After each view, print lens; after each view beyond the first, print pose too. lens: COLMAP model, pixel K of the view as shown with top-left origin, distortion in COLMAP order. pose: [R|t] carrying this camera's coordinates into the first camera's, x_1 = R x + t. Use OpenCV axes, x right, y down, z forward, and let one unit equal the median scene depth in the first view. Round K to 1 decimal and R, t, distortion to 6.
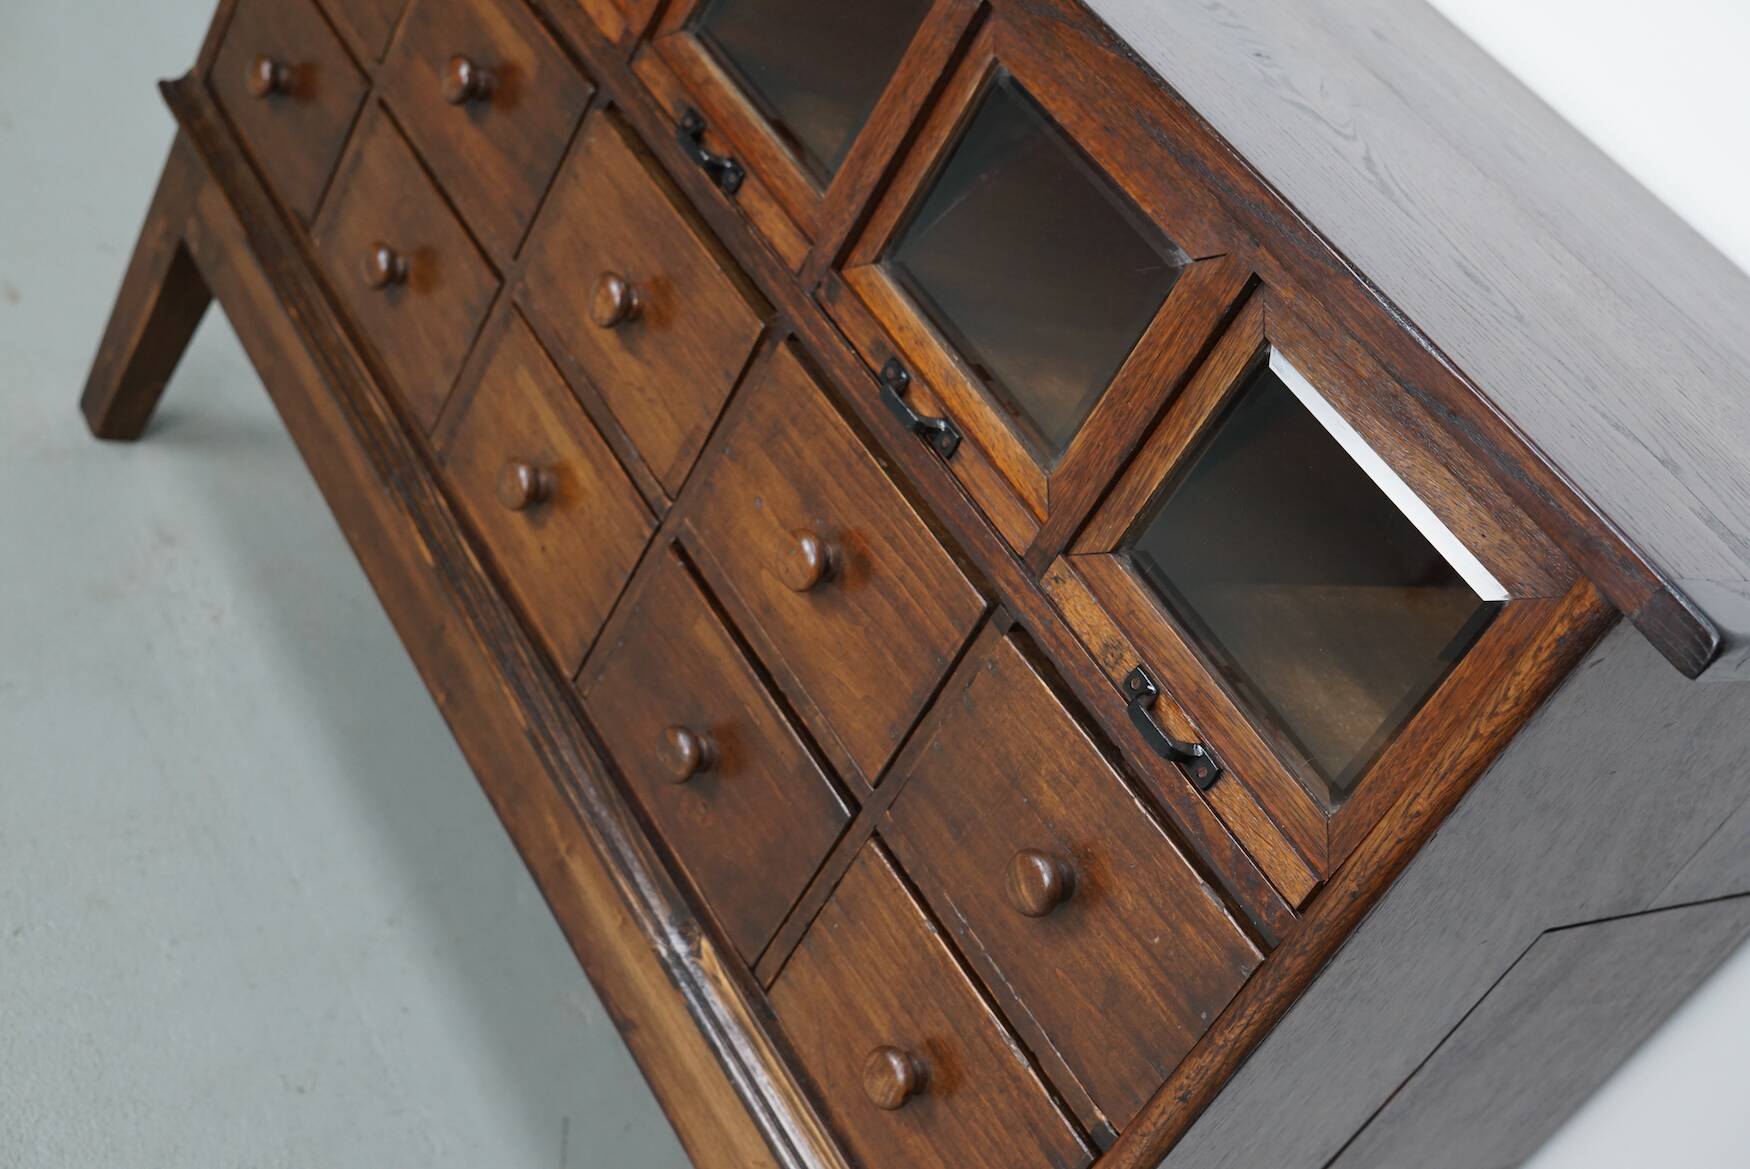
lens RADIAL K [[2267.8, 0, 875.3], [0, 2267.8, 593.5], [0, 0, 1]] dist [-0.148678, 0.312746]
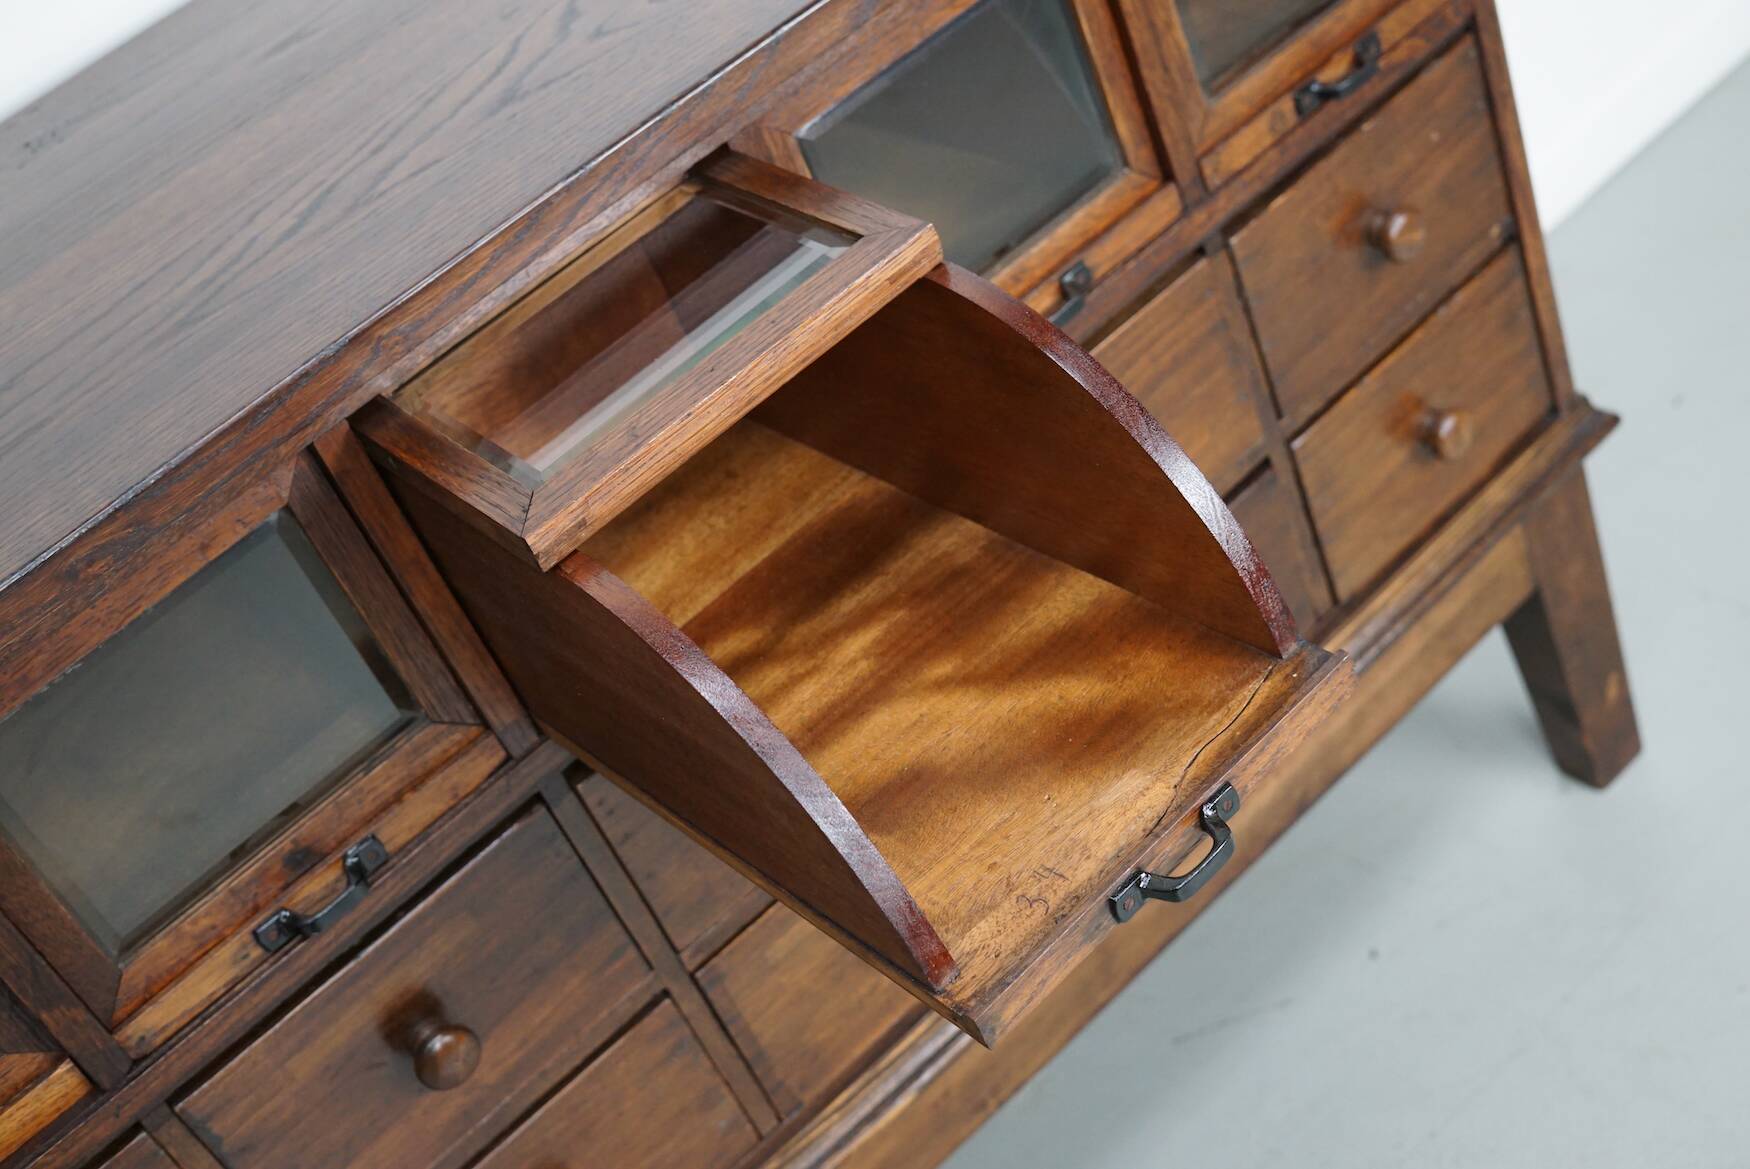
lens RADIAL K [[2267.8, 0, 875.3], [0, 2267.8, 593.5], [0, 0, 1]] dist [-0.148678, 0.312746]
pose [[-0.238970, -0.874538, 0.421992, -0.469066], [0.736471, 0.119998, 0.665741, -0.747064], [-0.632854, 0.469877, 0.615396, 0.473351]]
